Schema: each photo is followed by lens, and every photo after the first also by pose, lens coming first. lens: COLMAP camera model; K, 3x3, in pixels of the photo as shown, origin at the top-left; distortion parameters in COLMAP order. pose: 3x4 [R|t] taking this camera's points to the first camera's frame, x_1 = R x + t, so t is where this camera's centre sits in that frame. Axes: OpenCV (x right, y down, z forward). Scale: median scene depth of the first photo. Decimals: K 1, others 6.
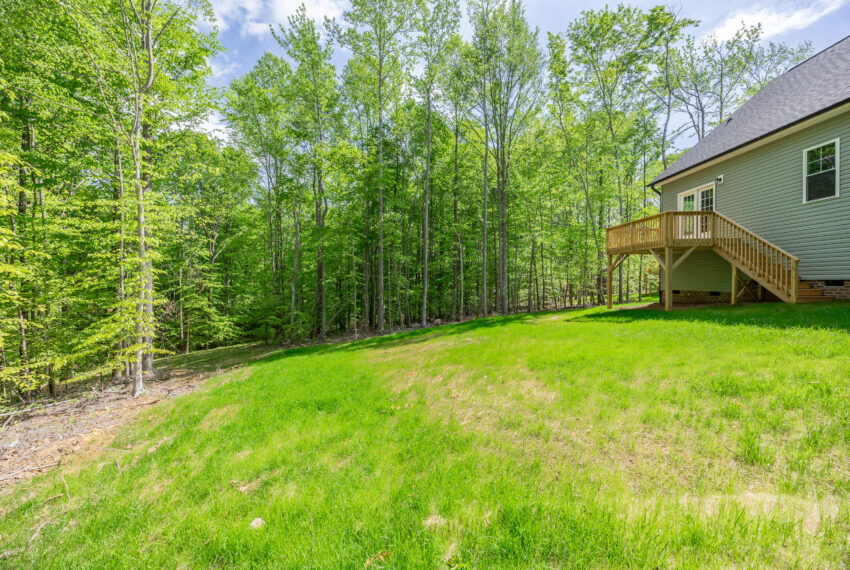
lens RADIAL K [[325.7, 0, 420.3], [0, 325.7, 282.8], [0, 0, 1]] dist [-0.000377, -0.000324]
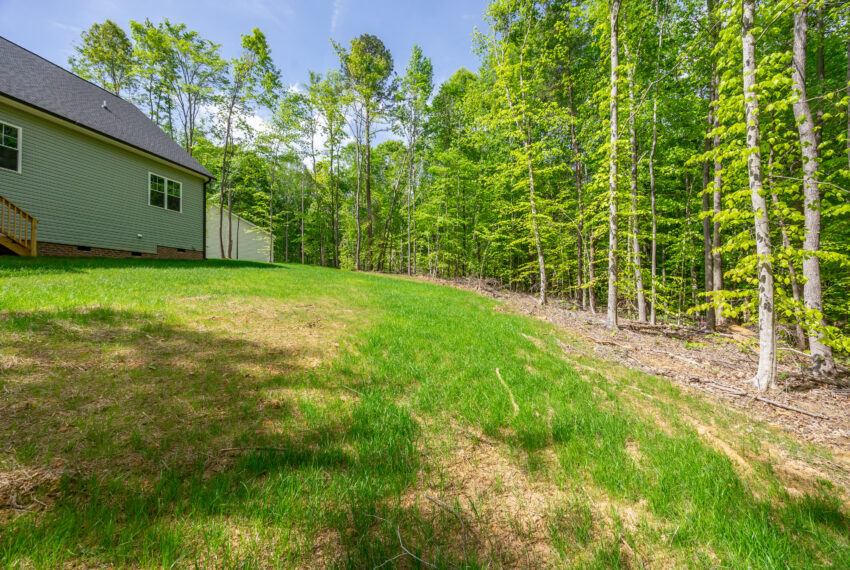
lens RADIAL K [[325.7, 0, 426.2], [0, 325.7, 284.9], [0, 0, 1]] dist [-0.000377, -0.000324]
pose [[-0.978850, -0.001201, 0.204576, -0.408670], [-0.003680, 0.999924, -0.011739, 0.138664], [-0.204547, -0.012244, -0.978780, 1.498883]]
